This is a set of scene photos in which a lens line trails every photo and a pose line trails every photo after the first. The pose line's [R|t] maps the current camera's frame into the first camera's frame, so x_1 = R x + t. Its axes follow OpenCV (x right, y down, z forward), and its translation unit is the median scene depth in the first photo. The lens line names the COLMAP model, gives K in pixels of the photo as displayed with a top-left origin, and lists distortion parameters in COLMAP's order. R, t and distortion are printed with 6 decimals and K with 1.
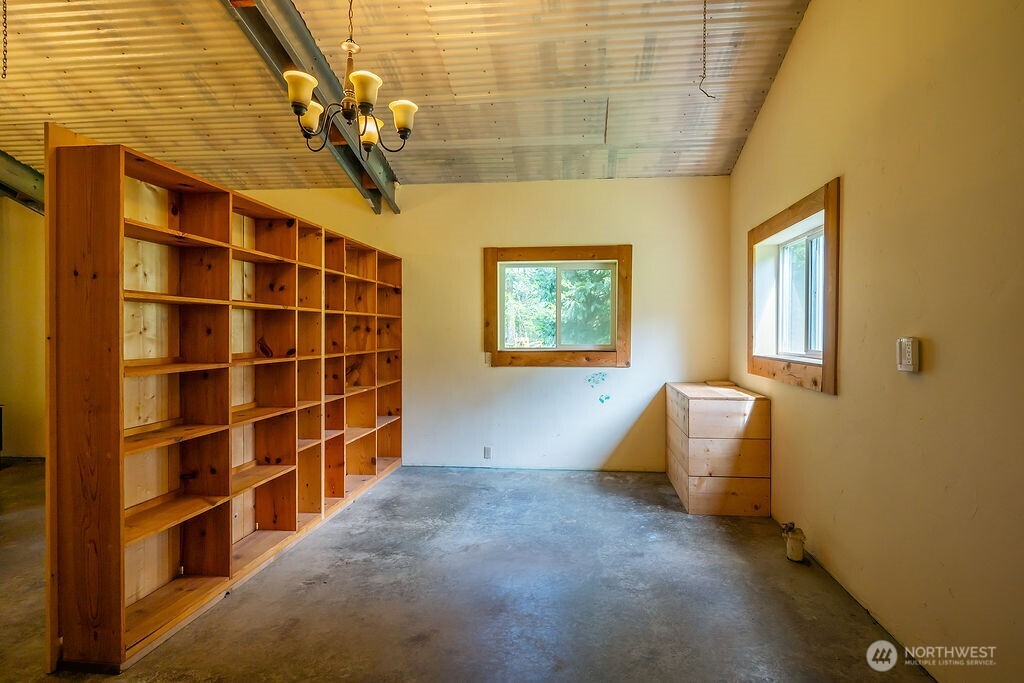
lens RADIAL K [[482.3, 0, 512.4], [0, 482.3, 342.5], [0, 0, 1]] dist [0.001040, -0.000598]
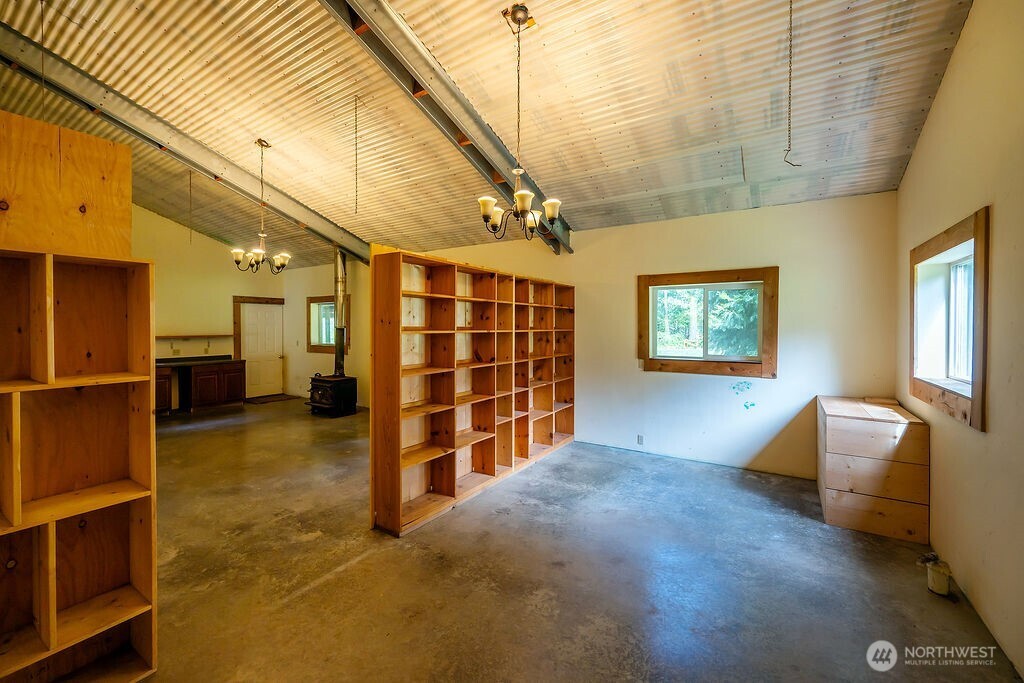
lens RADIAL K [[413.4, 0, 510.0], [0, 413.4, 333.0], [0, 0, 1]] dist [-0.000725, 0.000103]
pose [[0.892509, 0.014626, -0.450792, 0.168737], [-0.009820, 0.999867, 0.012999, -0.076967], [0.450922, -0.007175, 0.892534, -0.134876]]
